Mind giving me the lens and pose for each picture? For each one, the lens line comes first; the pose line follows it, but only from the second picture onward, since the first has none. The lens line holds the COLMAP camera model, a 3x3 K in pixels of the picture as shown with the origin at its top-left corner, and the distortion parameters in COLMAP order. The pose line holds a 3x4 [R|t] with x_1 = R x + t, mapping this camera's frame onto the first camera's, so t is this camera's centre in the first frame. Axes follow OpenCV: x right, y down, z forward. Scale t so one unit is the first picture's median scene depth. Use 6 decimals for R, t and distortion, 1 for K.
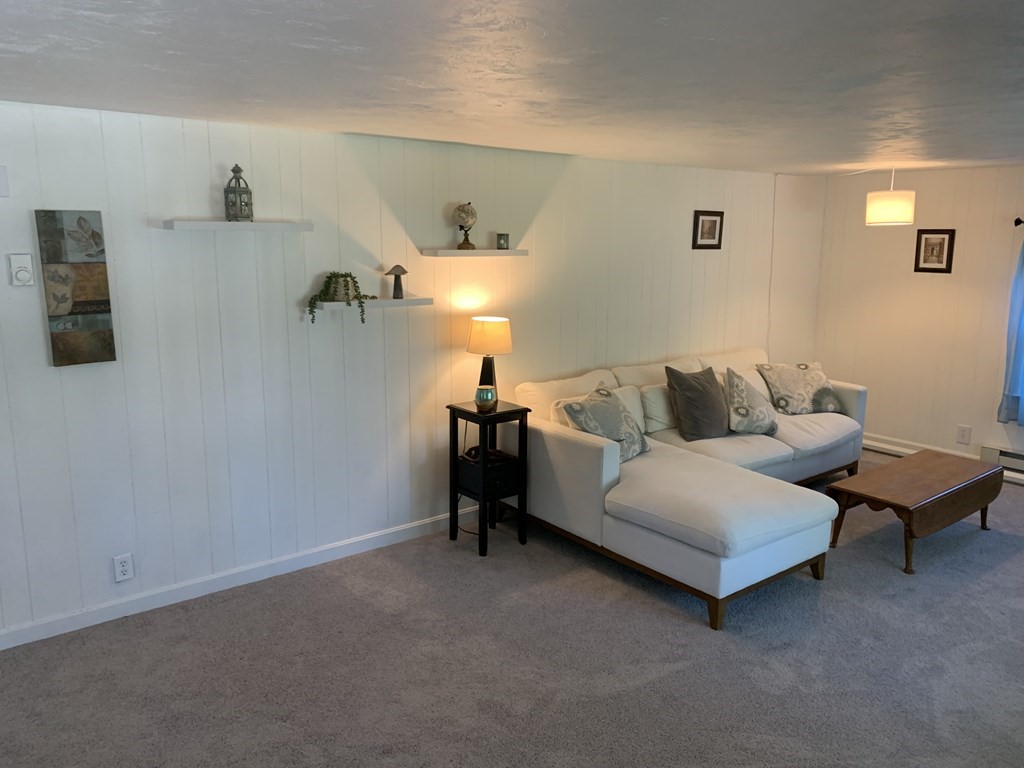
lens RADIAL K [[792.5, 0, 518.2], [0, 792.5, 376.4], [0, 0, 1]] dist [0.046602, -0.049863]
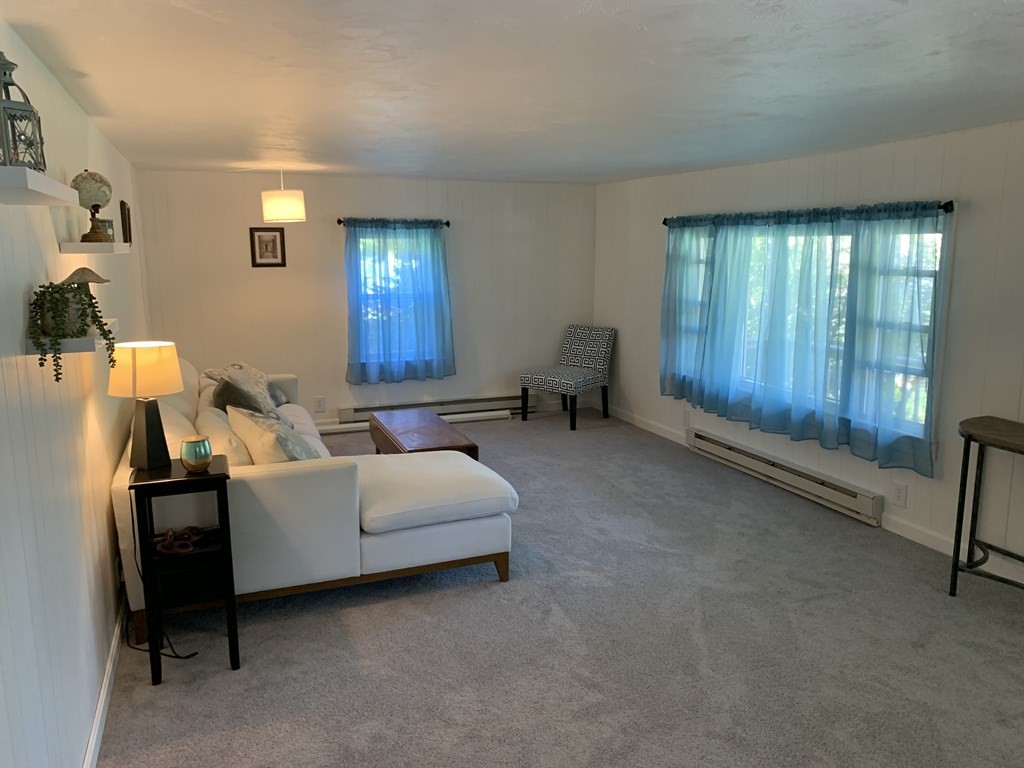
lens RADIAL K [[792.5, 0, 514.6], [0, 792.5, 378.6], [0, 0, 1]] dist [0.046602, -0.049863]
pose [[0.296880, -0.171253, 0.939433, -0.571906], [0.183059, 0.975748, 0.120023, -0.066487], [-0.937204, 0.136340, 0.321030, 0.470669]]
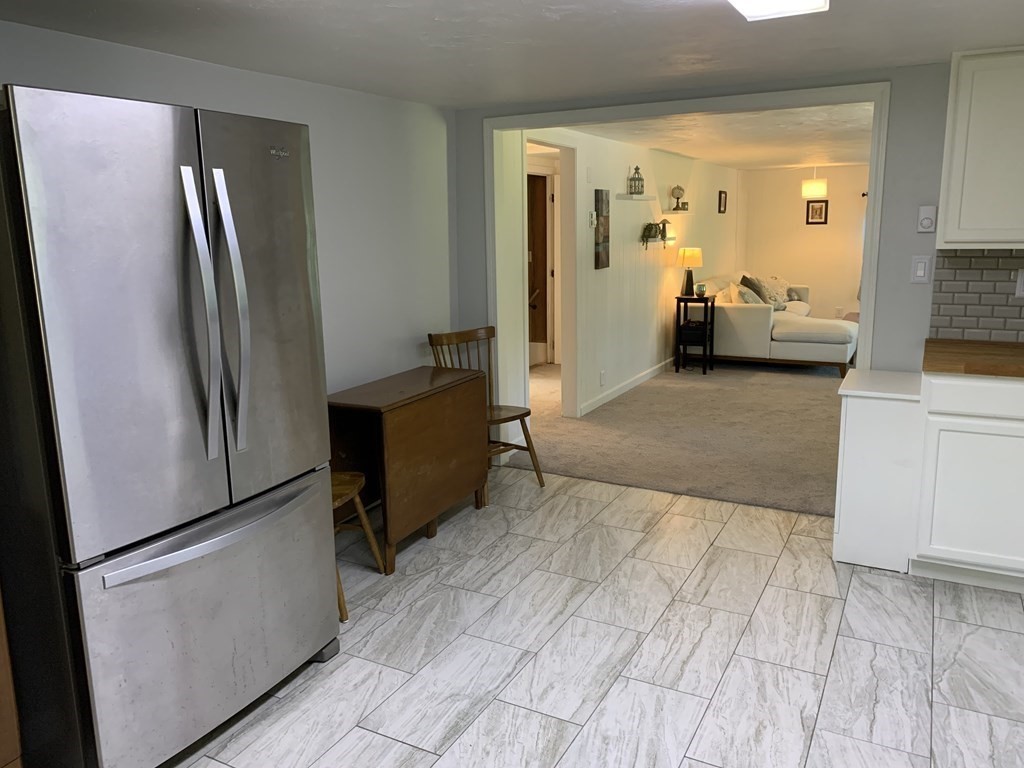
lens RADIAL K [[792.5, 0, 506.7], [0, 792.5, 373.9], [0, 0, 1]] dist [0.046602, -0.049863]
pose [[0.918238, -0.100141, 0.383159, -1.125643], [0.100148, 0.994772, 0.019986, 0.132568], [-0.383157, 0.020021, 0.923466, -0.518664]]
